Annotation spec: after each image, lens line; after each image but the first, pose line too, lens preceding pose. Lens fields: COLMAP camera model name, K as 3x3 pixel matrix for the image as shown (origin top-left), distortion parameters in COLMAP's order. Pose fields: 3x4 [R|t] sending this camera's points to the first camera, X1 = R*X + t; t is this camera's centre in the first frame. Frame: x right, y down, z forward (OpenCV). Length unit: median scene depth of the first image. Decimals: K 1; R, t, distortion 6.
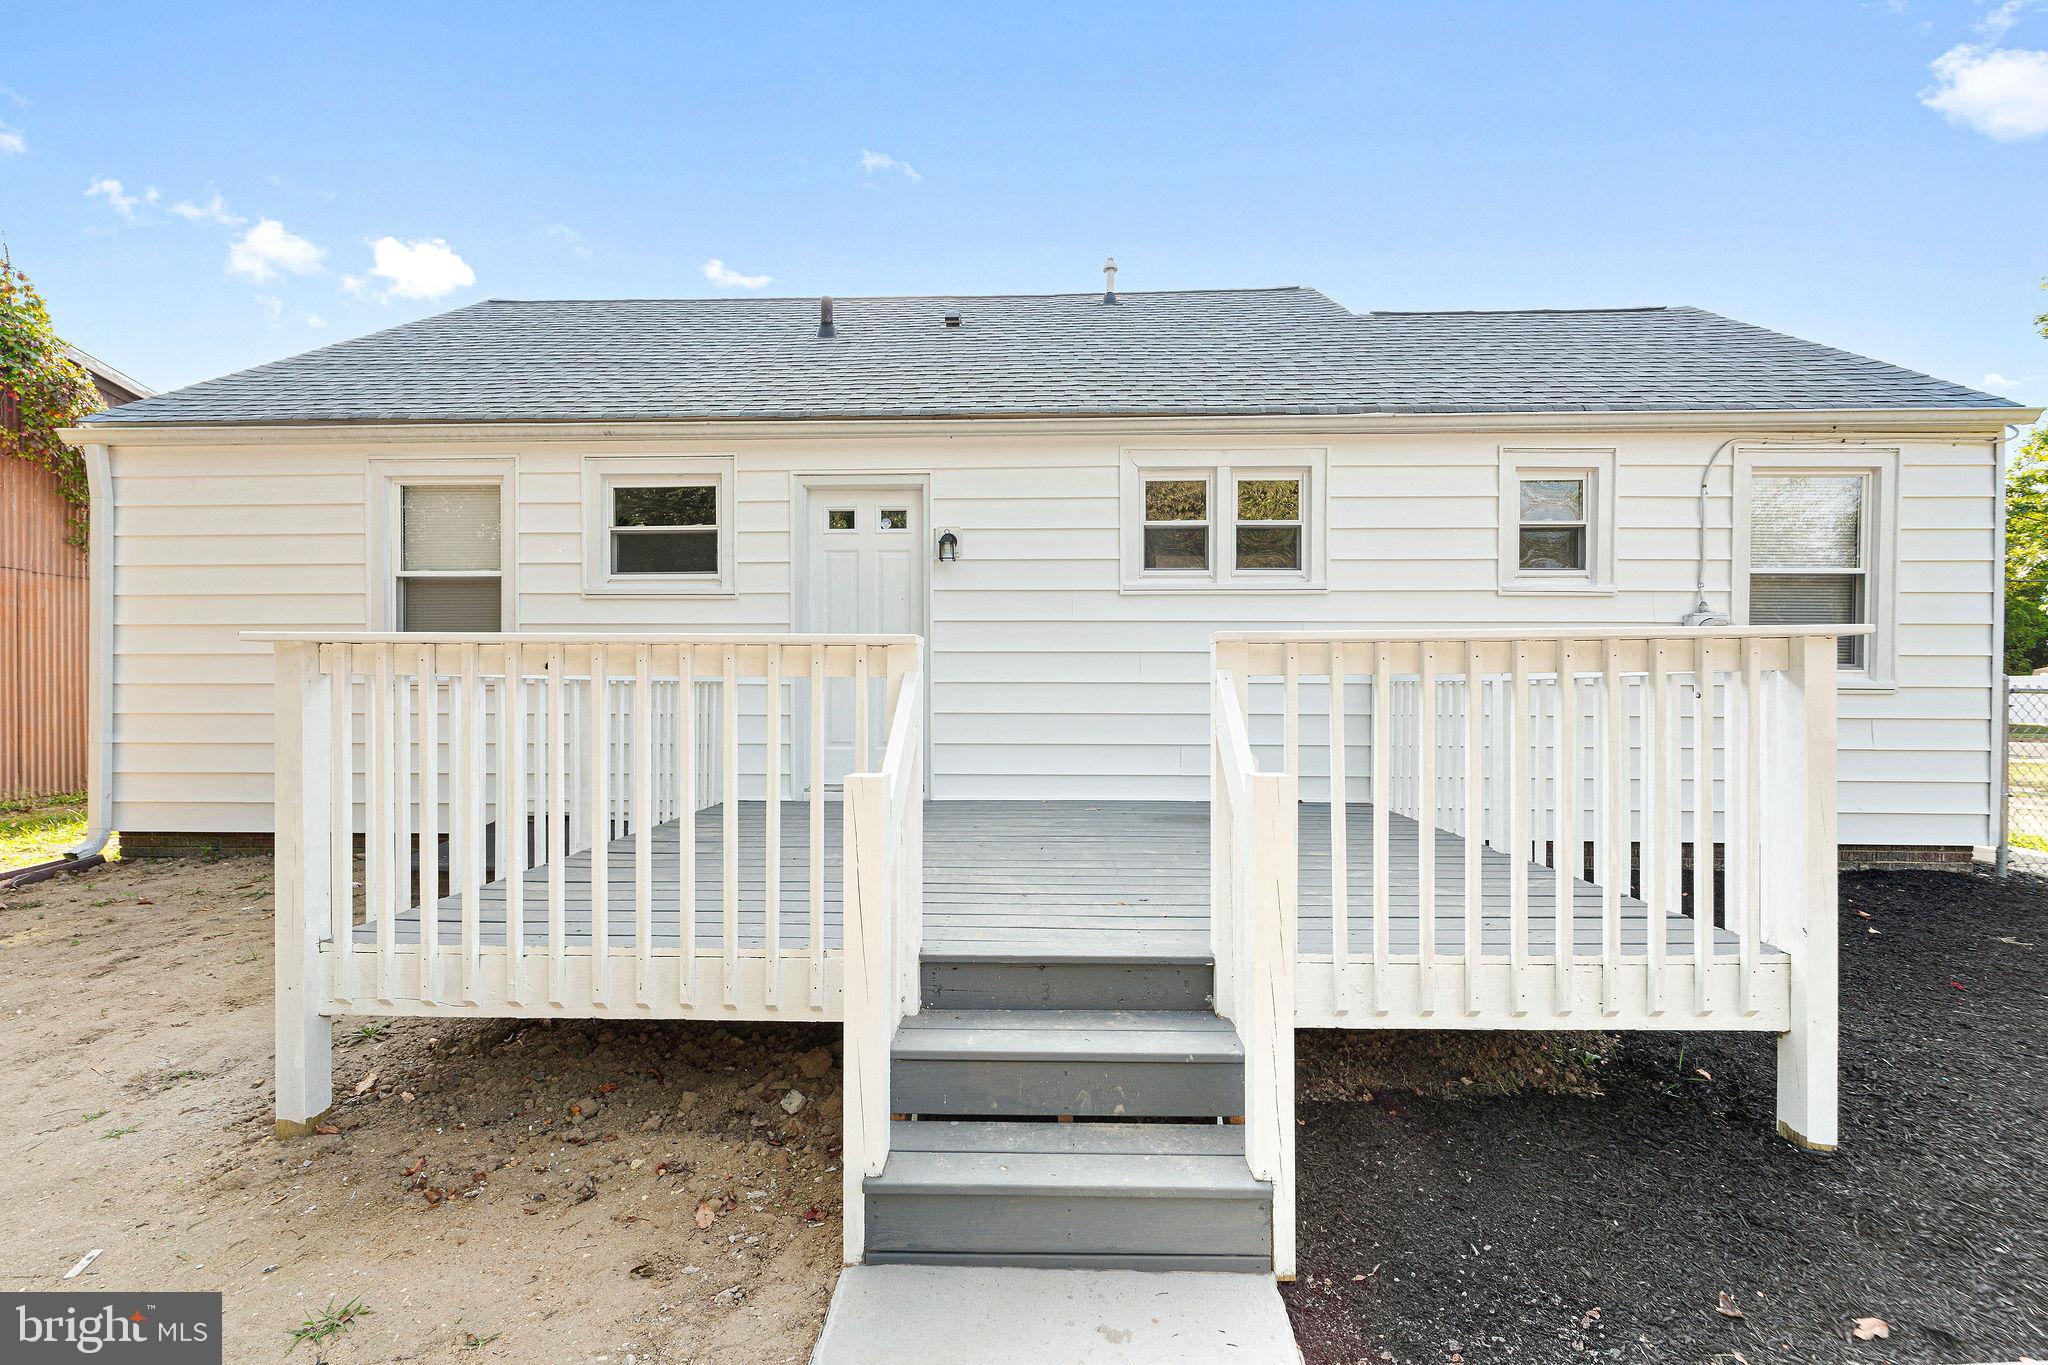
lens RADIAL K [[838.9, 0, 1070.7], [0, 838.9, 610.9], [0, 0, 1]] dist [0.001094, -0.000943]
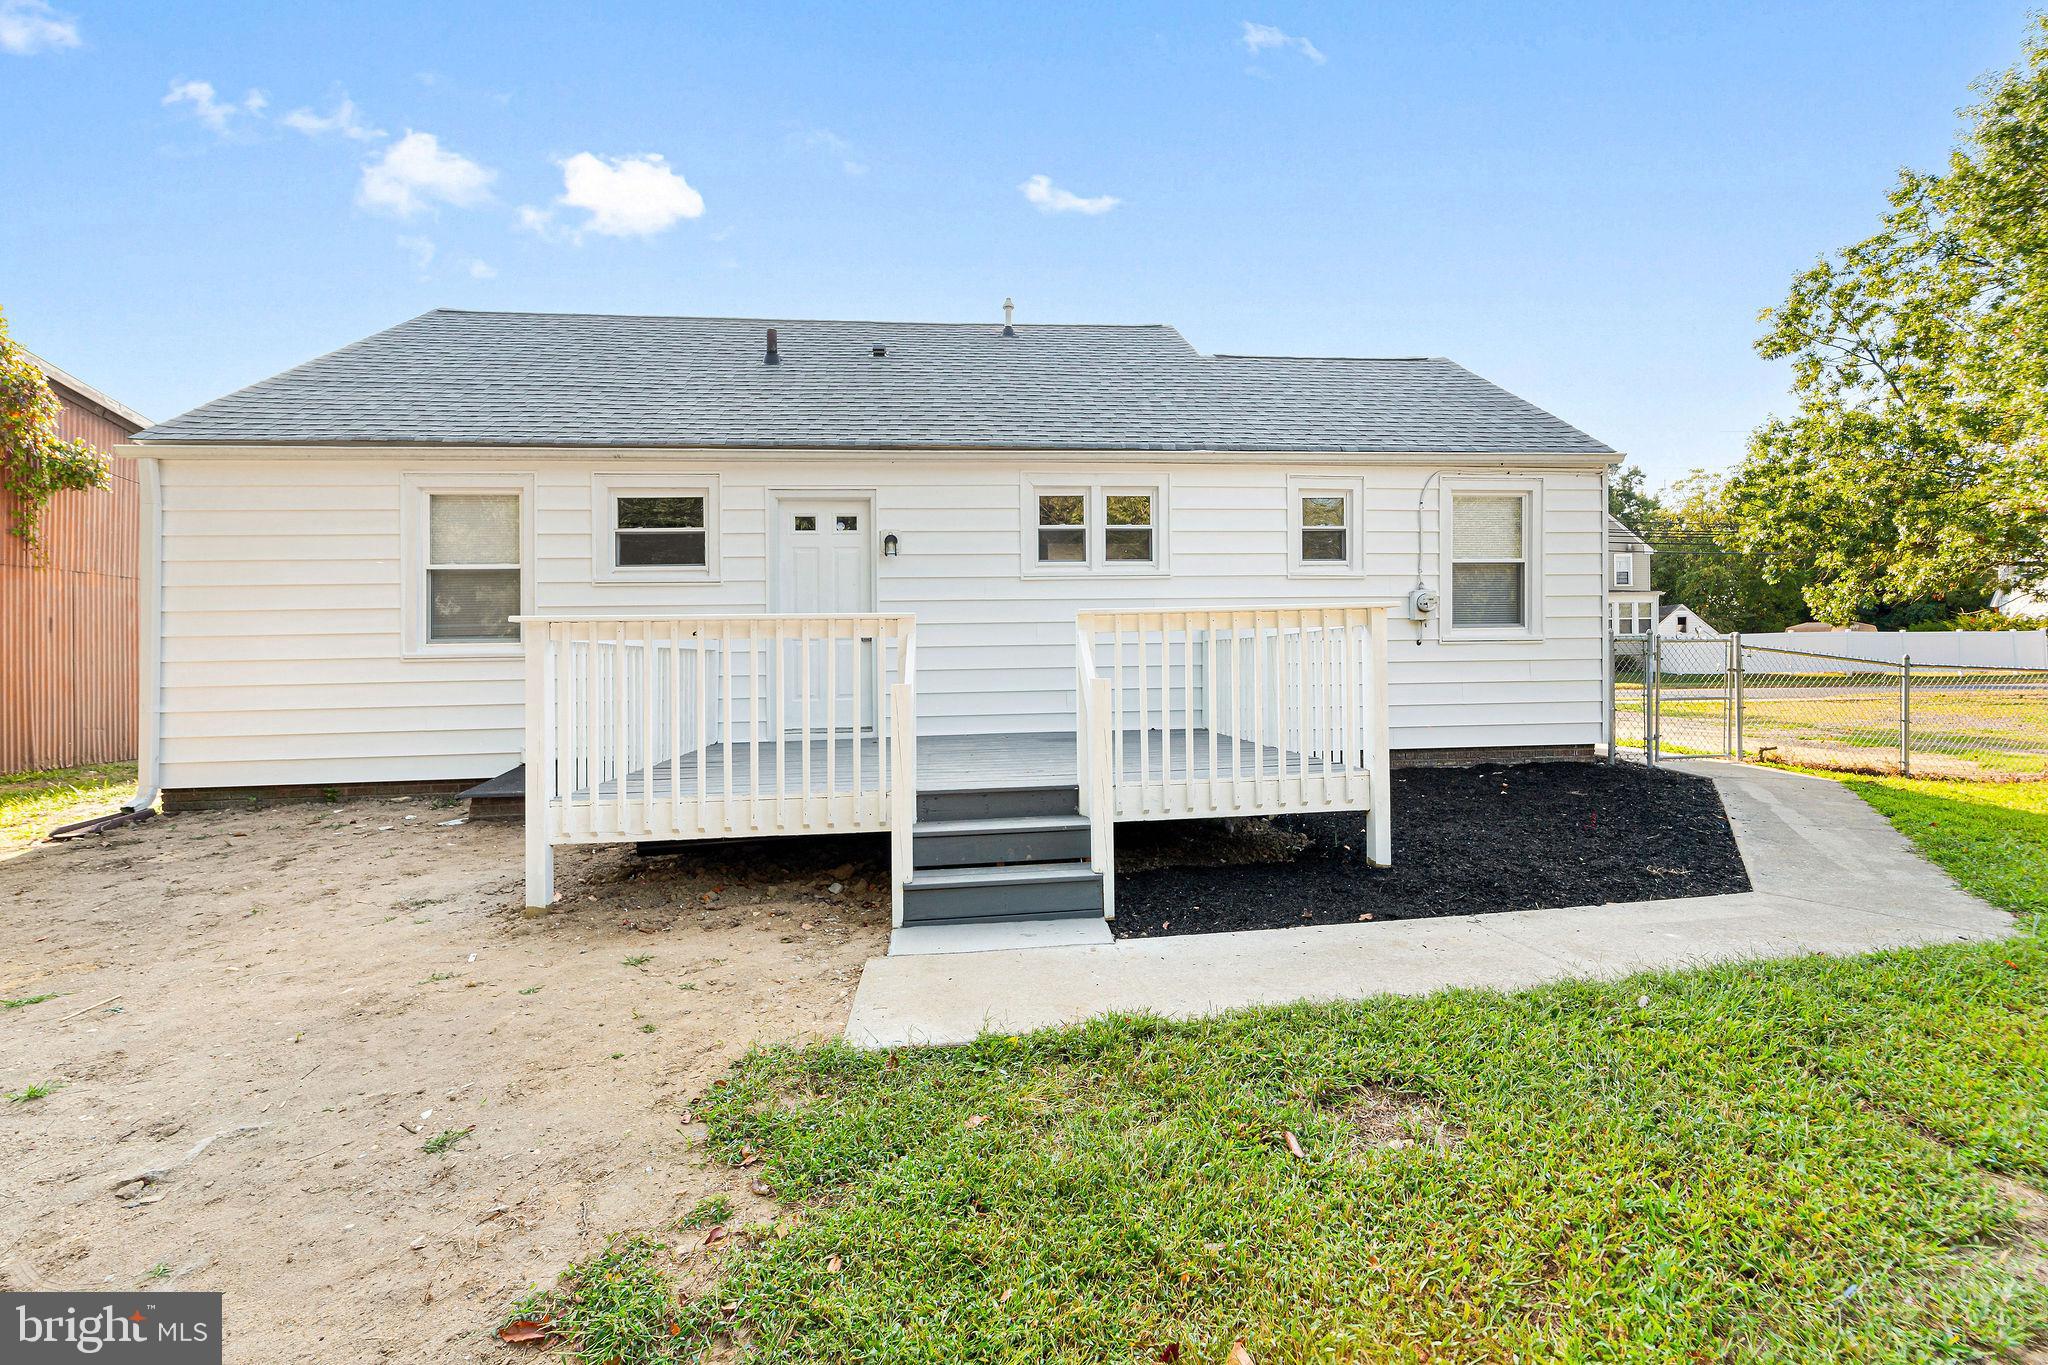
lens RADIAL K [[838.9, 0, 1075.6], [0, 838.9, 608.1], [0, 0, 1]] dist [0.001094, -0.000943]
pose [[0.991385, -0.012141, 0.130415, -0.031132], [0.008294, 0.999516, 0.029999, -0.014276], [-0.130716, -0.028658, 0.991006, -0.354391]]
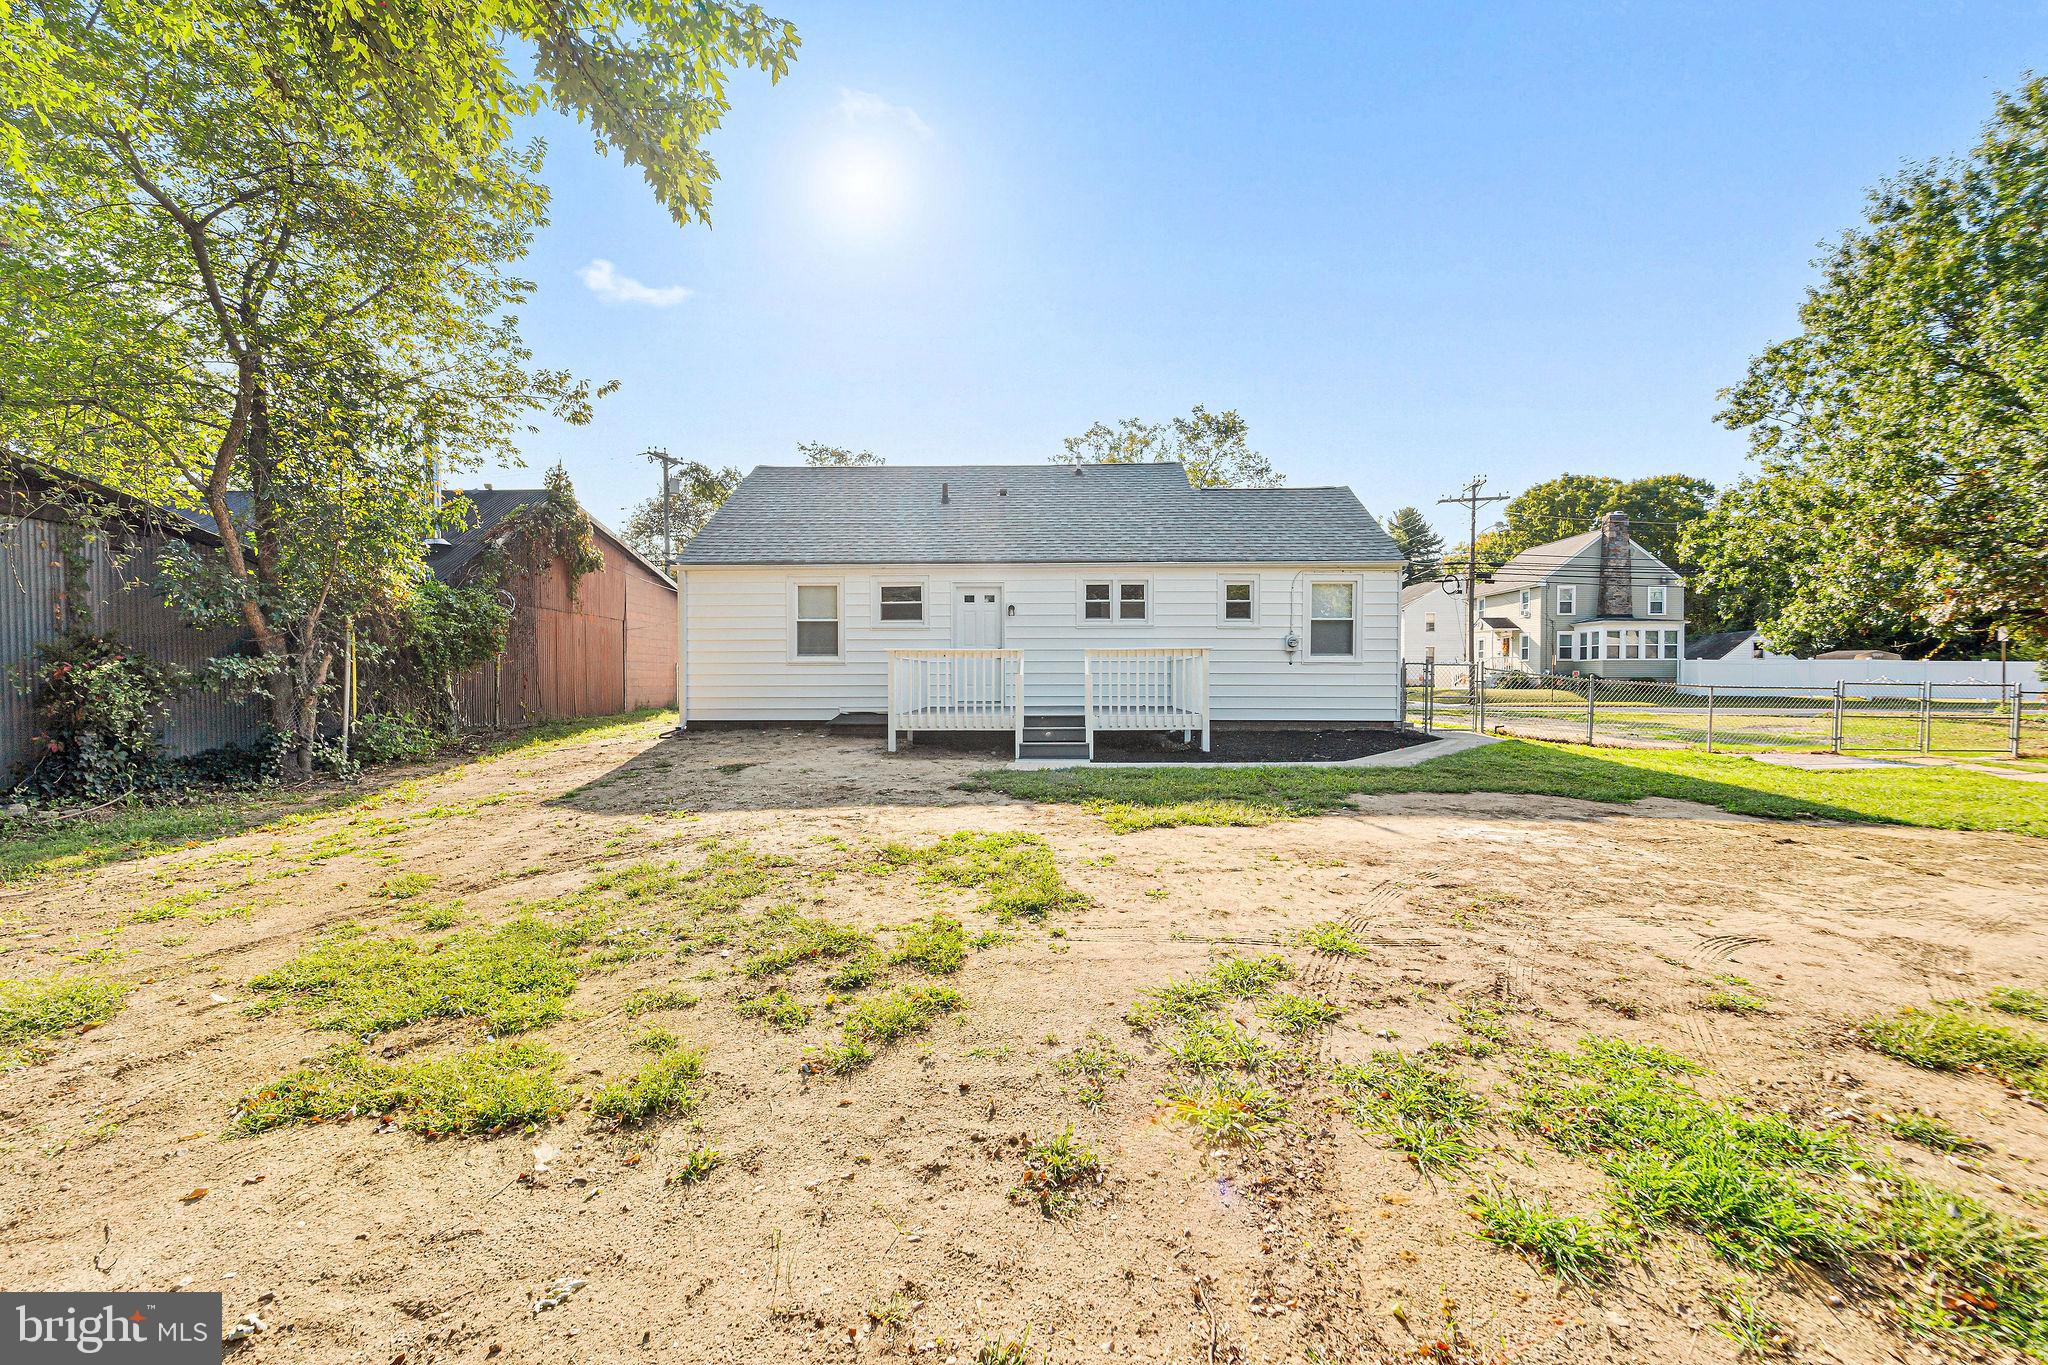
lens RADIAL K [[838.9, 0, 1041.3], [0, 838.9, 679.2], [0, 0, 1]] dist [0.001094, -0.000943]
pose [[0.999517, -0.002288, -0.031002, 0.030187], [0.005265, 0.995338, 0.096306, -0.115336], [0.030637, -0.096423, 0.994869, -1.659745]]
